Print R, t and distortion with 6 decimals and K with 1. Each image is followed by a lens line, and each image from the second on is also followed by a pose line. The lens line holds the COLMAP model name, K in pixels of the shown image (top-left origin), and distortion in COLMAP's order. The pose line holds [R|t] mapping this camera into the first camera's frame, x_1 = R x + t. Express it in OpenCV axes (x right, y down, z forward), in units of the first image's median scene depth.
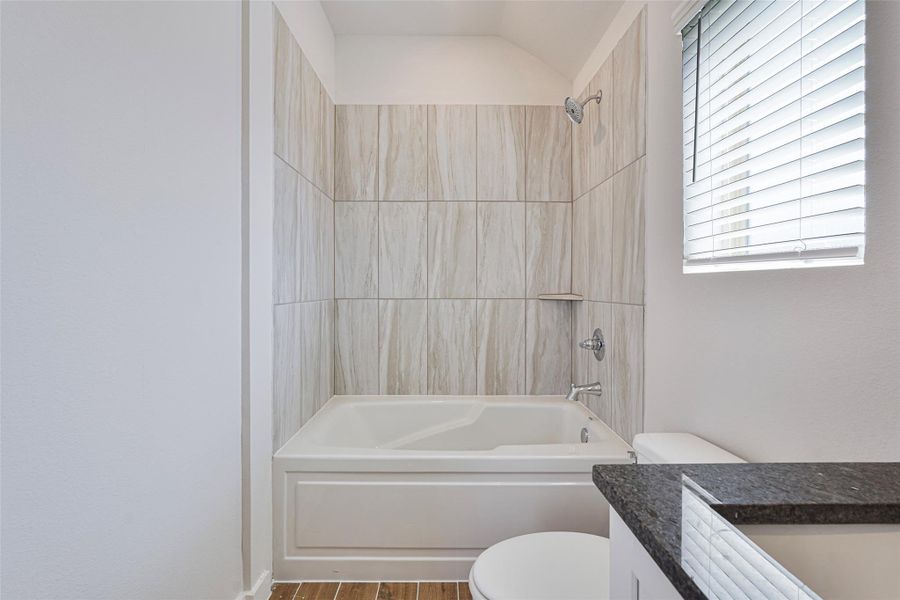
lens RADIAL K [[404.7, 0, 447.0], [0, 404.7, 286.2], [0, 0, 1]] dist [-0.000929, 0.000234]
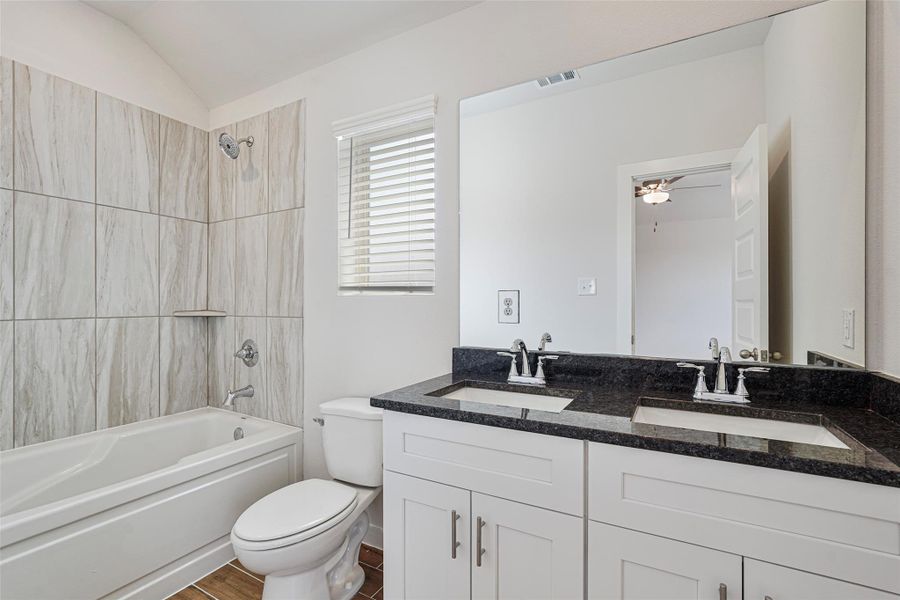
lens RADIAL K [[392.2, 0, 443.2], [0, 392.2, 305.4], [0, 0, 1]] dist [-0.005412, -0.000150]
pose [[0.519091, -0.005141, 0.854703, -0.250328], [-0.001065, 0.999977, 0.006662, -0.001739], [-0.854718, -0.004368, 0.519074, -0.054882]]
